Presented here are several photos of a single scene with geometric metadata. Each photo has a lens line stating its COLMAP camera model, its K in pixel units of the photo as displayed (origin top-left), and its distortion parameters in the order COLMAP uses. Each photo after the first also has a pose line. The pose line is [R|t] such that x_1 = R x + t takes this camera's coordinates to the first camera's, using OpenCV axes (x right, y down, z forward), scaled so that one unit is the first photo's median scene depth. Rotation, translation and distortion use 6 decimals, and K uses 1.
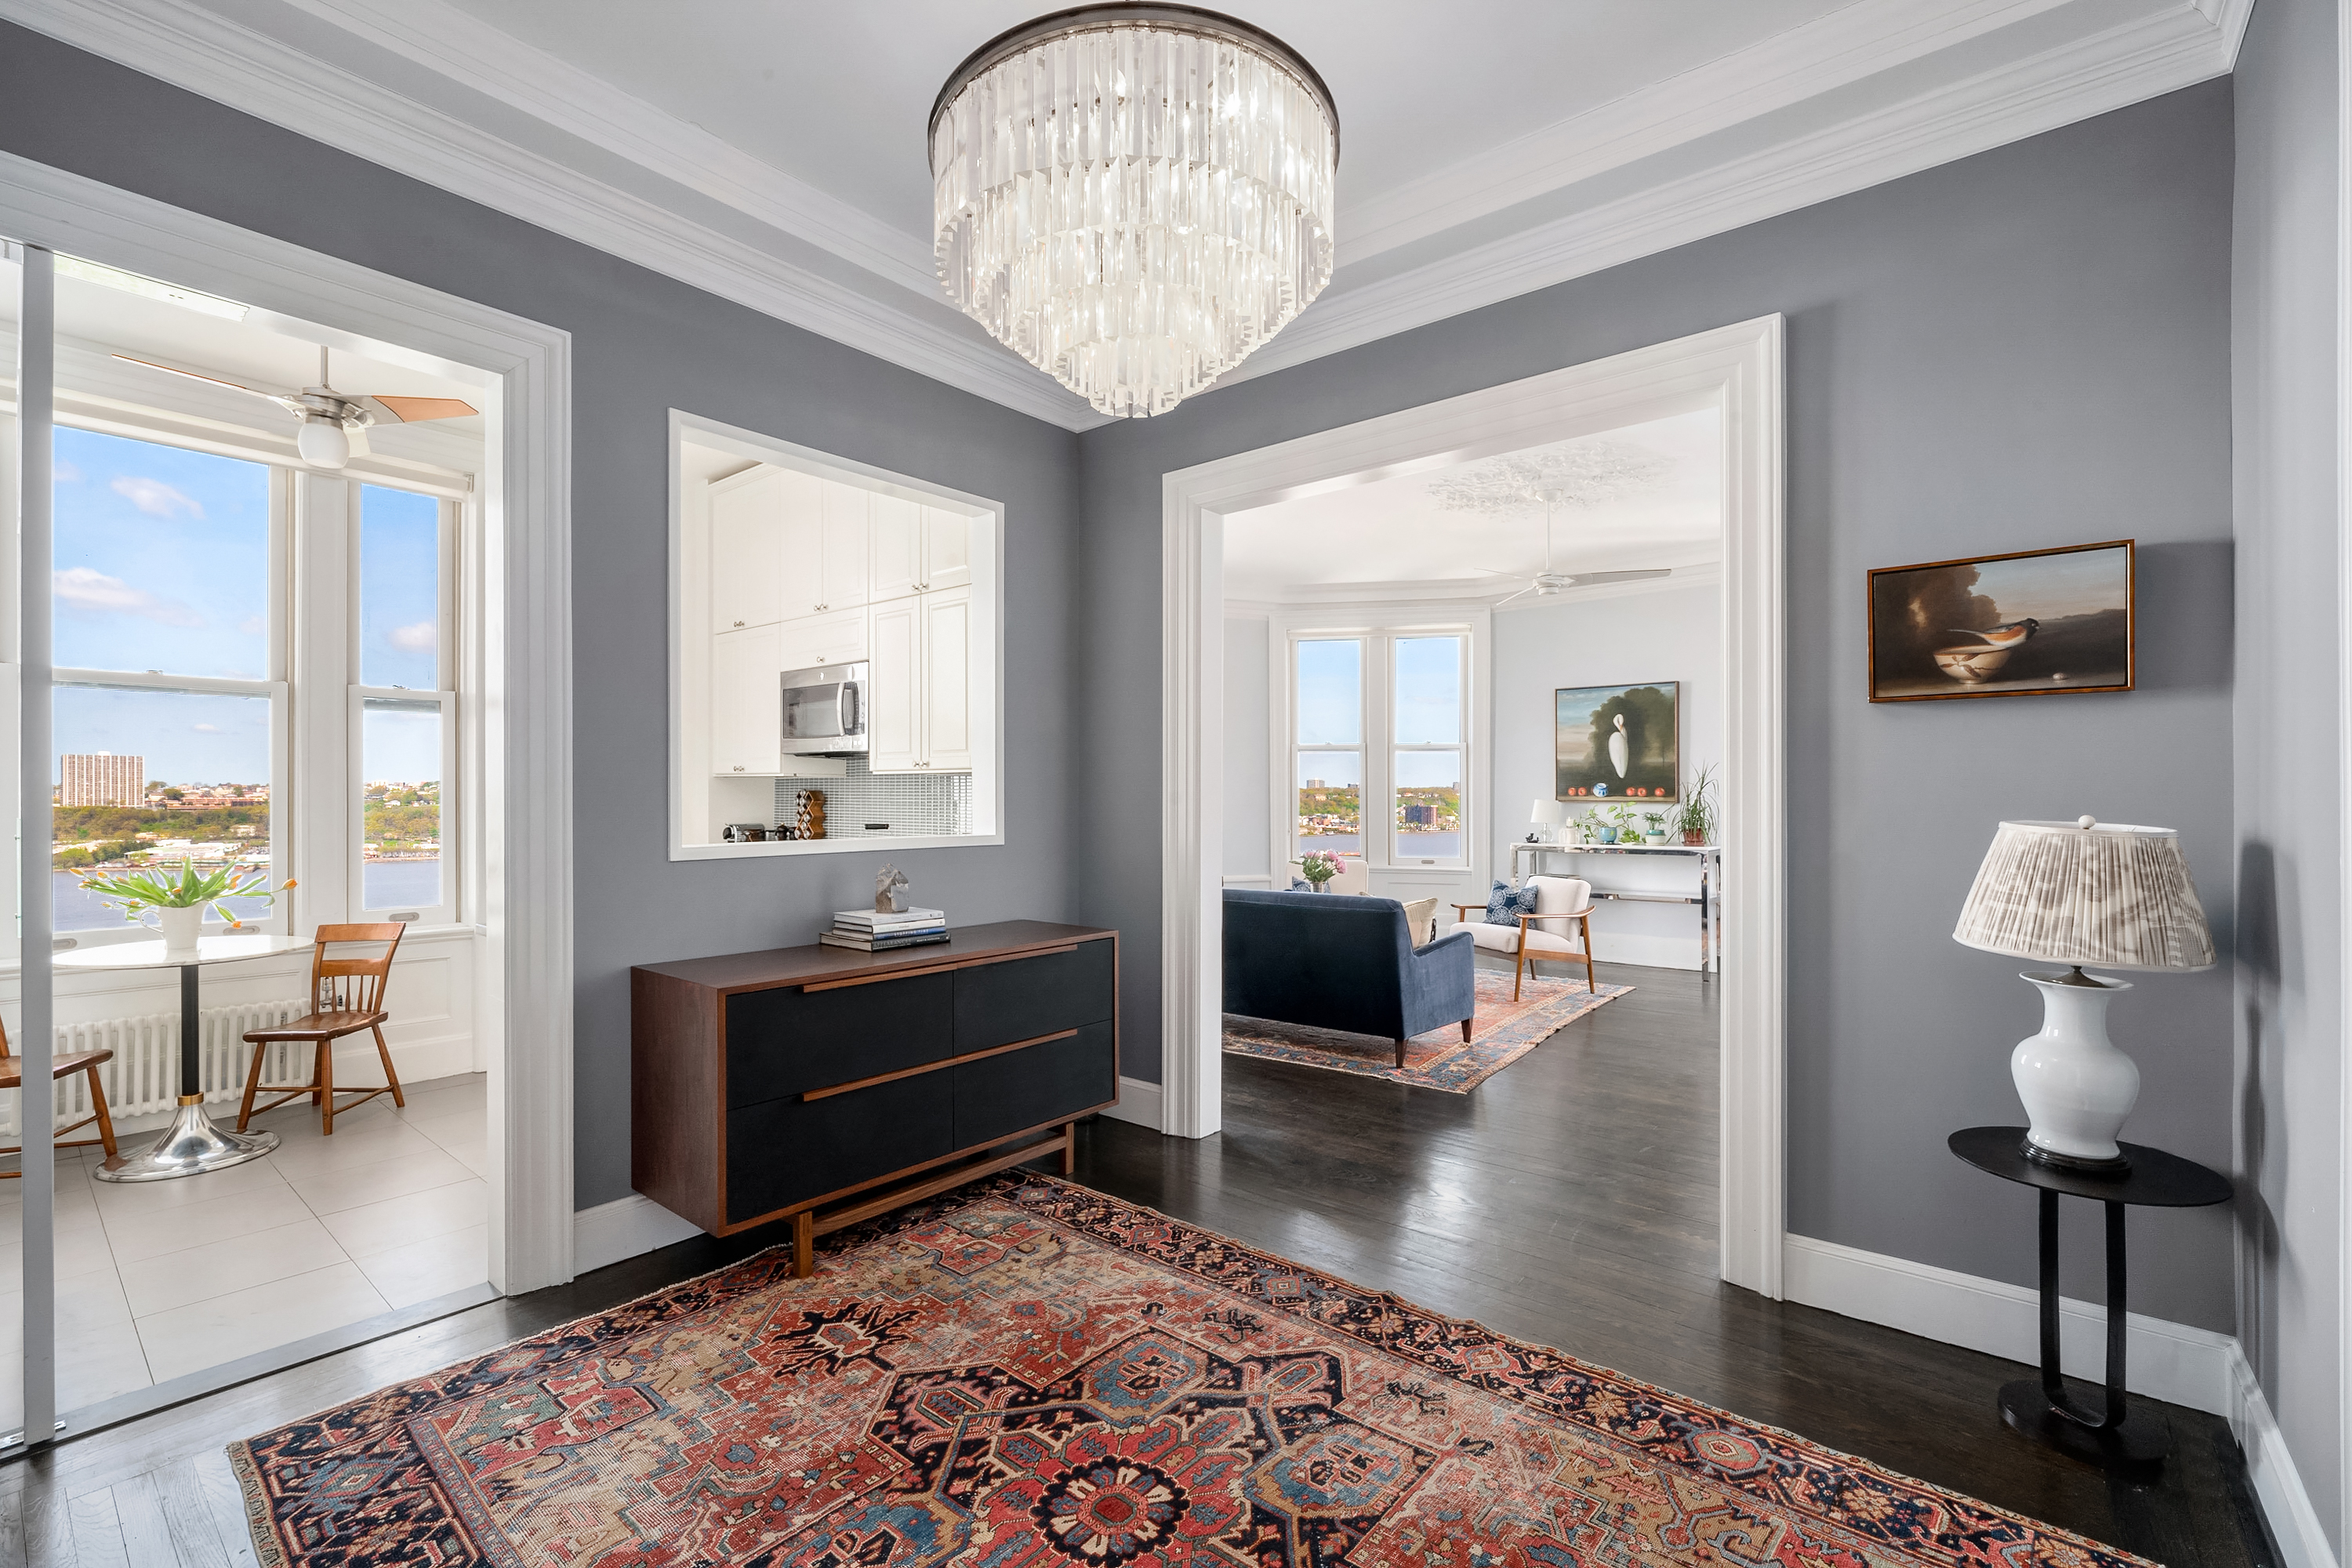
lens RADIAL K [[1008.8, 0, 1170.9], [0, 1008.8, 806.2], [0, 0, 1]] dist [-0.005739, -0.000553]
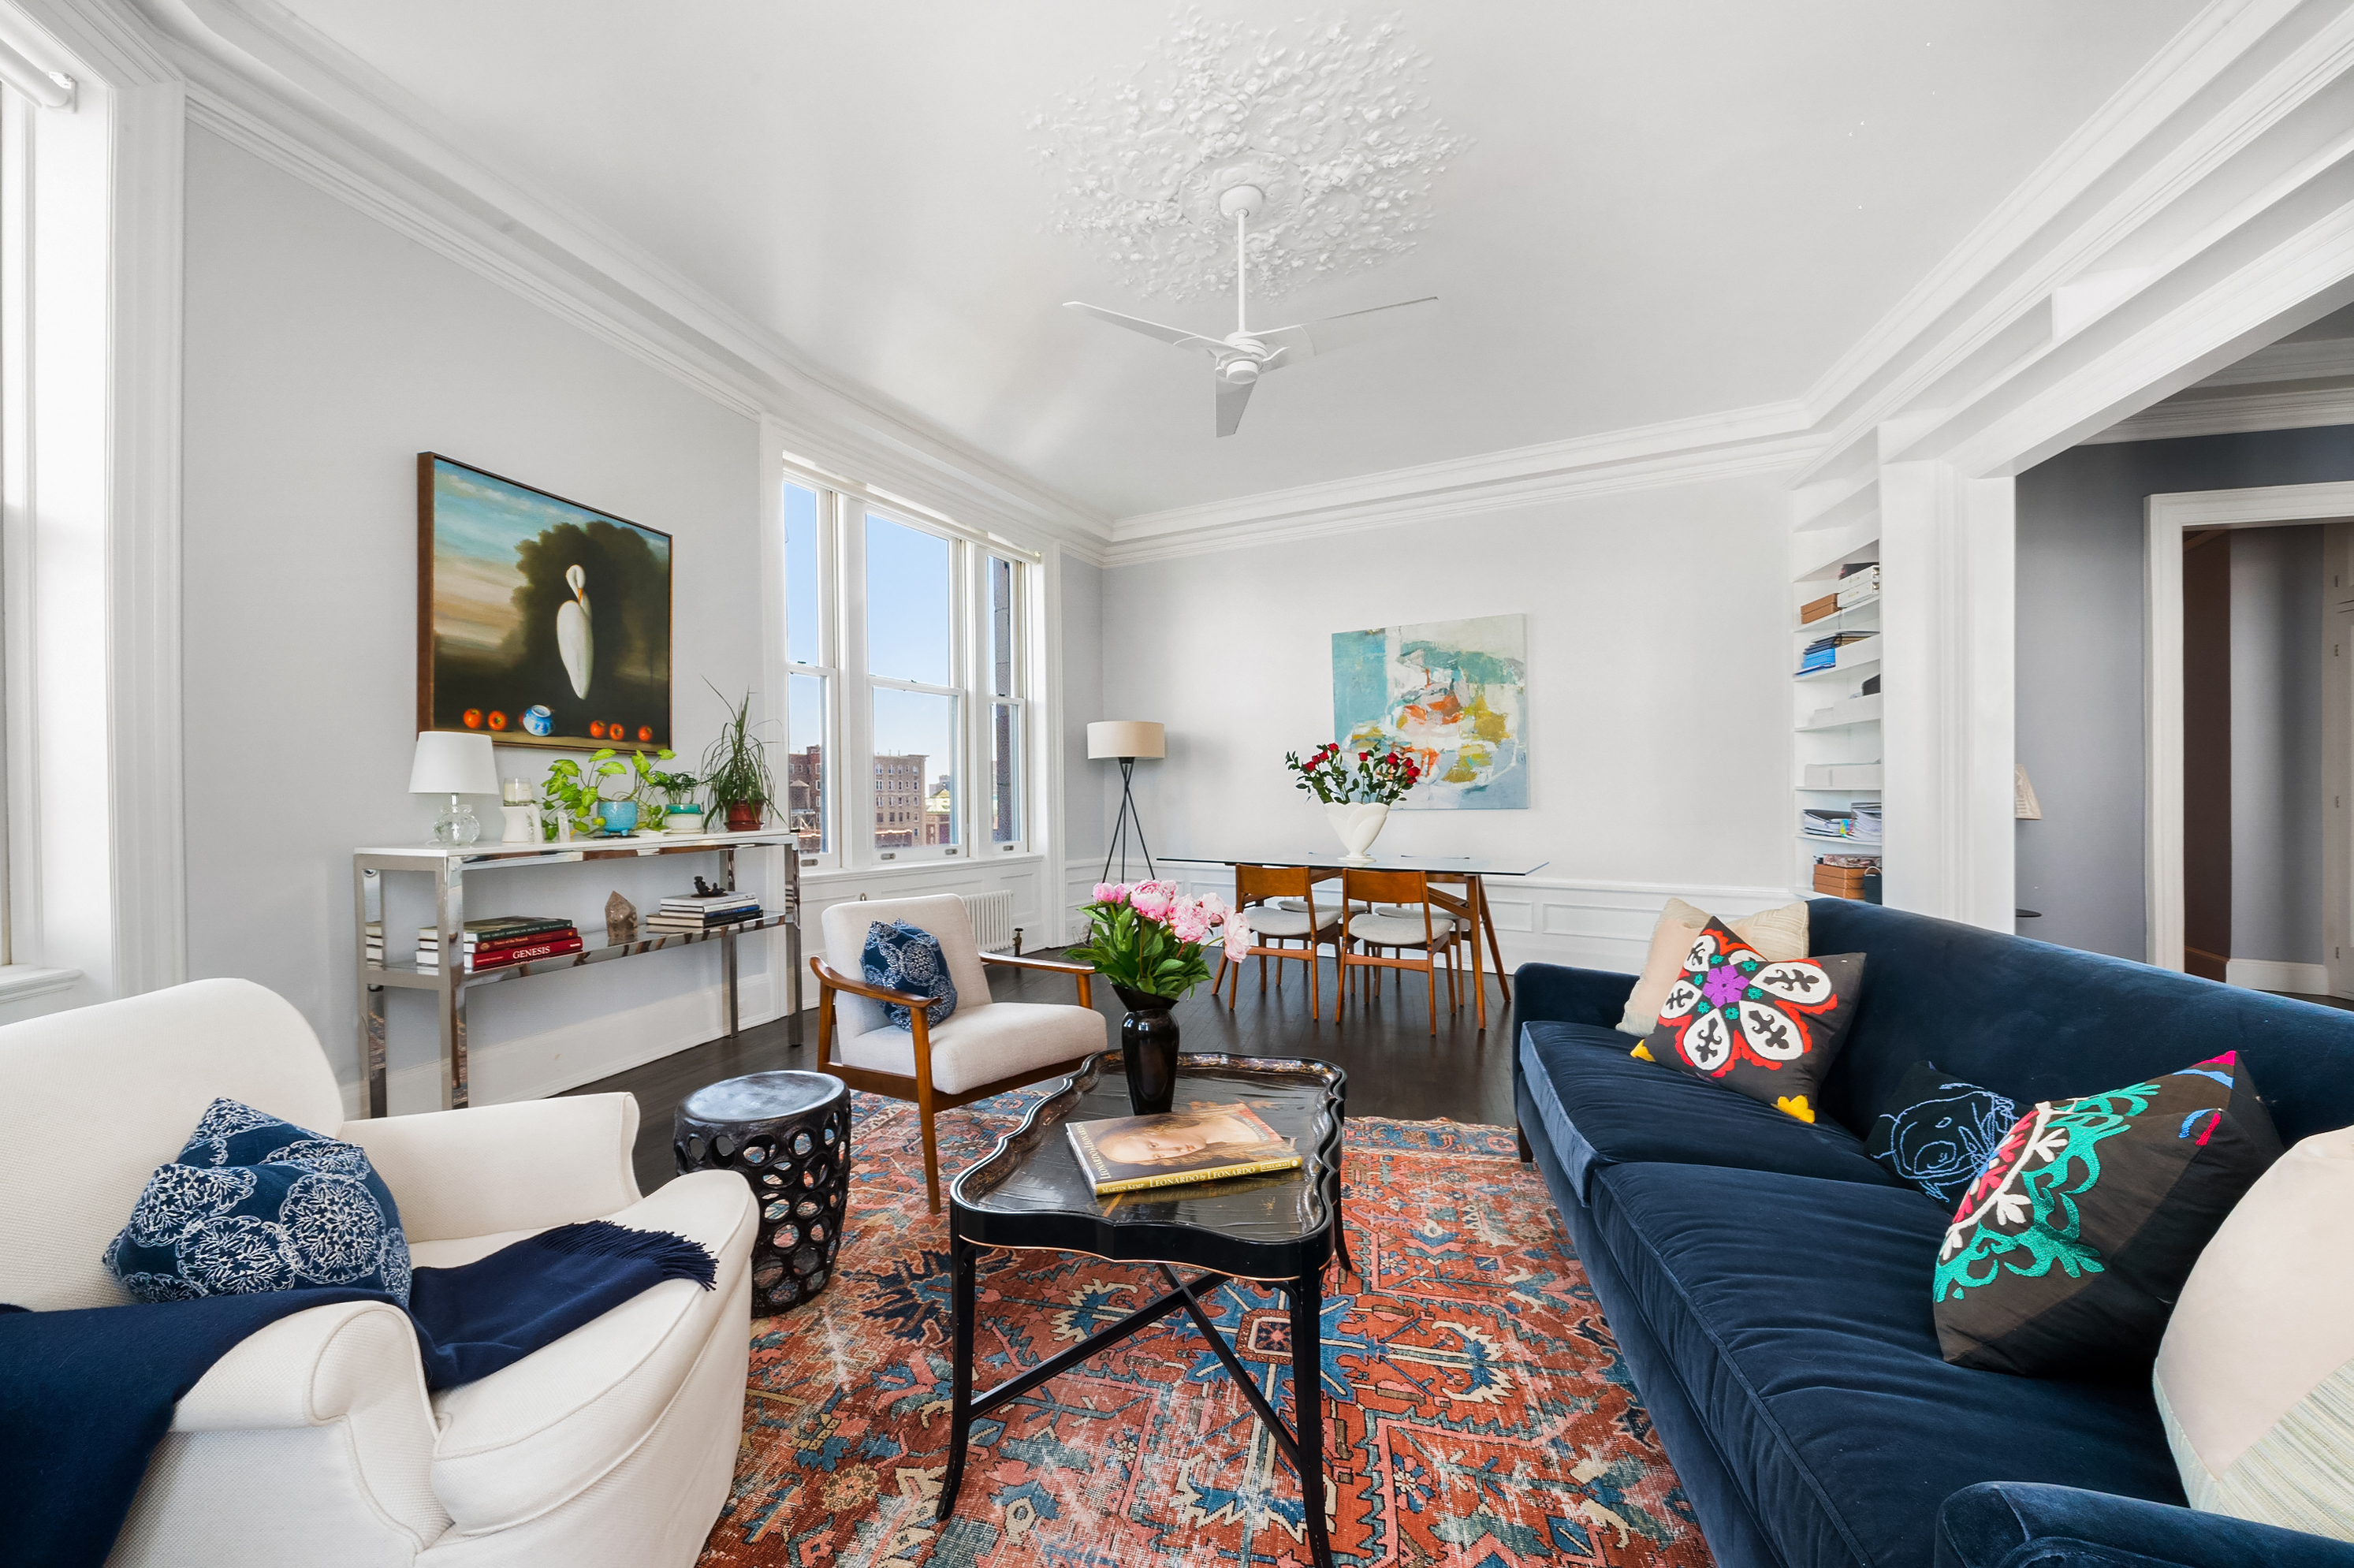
lens RADIAL K [[838.5, 0, 1159.5], [0, 838.5, 795.4], [0, 0, 1]] dist [-0.001668, -0.000109]
pose [[-0.399558, -0.000502, 0.916708, -0.028460], [0.012103, 0.999910, 0.005823, 0.019198], [-0.916628, 0.013422, -0.399516, 0.934025]]
